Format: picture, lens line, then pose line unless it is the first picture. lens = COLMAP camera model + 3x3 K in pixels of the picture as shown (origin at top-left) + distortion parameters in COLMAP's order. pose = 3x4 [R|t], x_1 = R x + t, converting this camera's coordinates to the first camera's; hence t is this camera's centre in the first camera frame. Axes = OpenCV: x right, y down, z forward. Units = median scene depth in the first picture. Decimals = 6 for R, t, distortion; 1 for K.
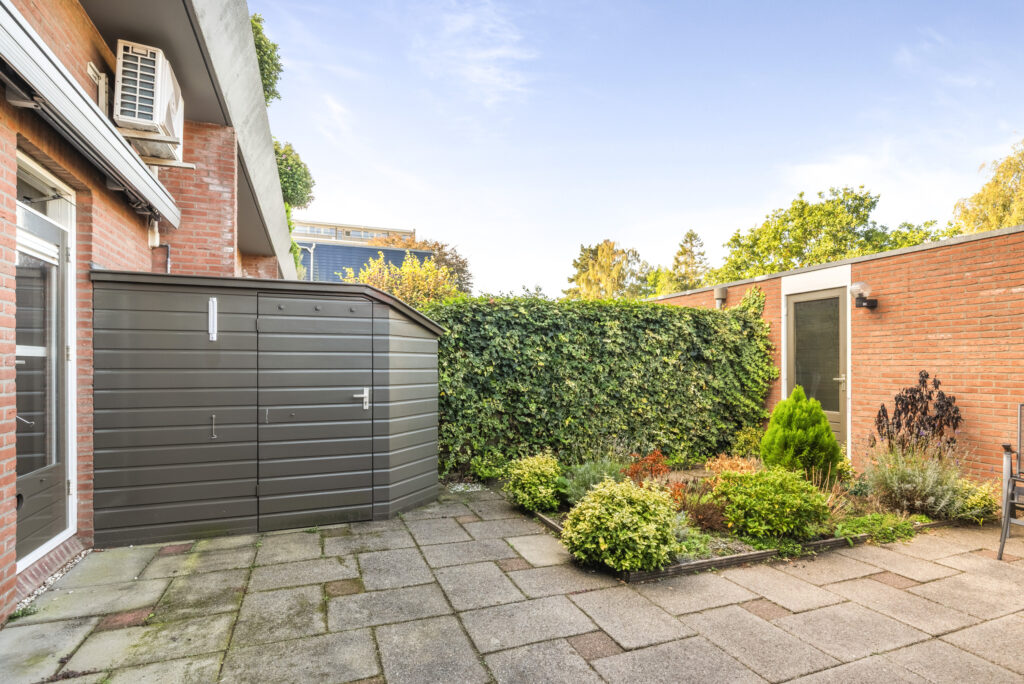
lens RADIAL K [[516.1, 0, 518.1], [0, 516.1, 361.2], [0, 0, 1]] dist [-0.002449, -0.000321]
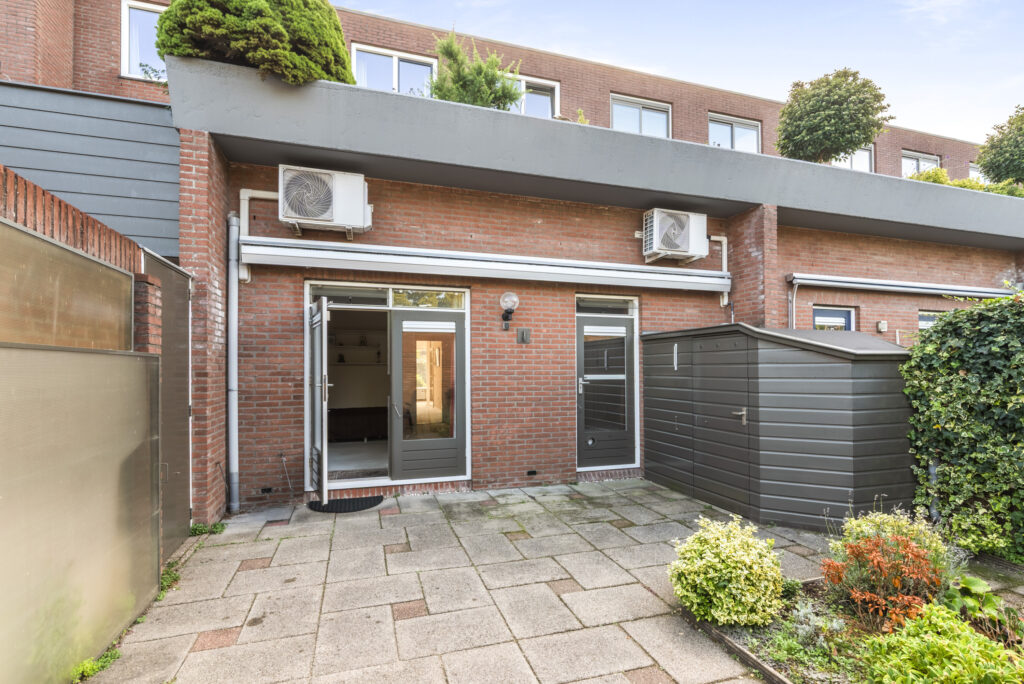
lens RADIAL K [[478.3, 0, 510.1], [0, 478.3, 359.1], [0, 0, 1]] dist [-0.000668, -0.000077]
pose [[-0.070655, -0.022940, -0.997237, 0.601807], [0.009584, 0.999674, -0.023675, -0.028095], [0.997455, -0.011230, -0.070412, 0.368267]]
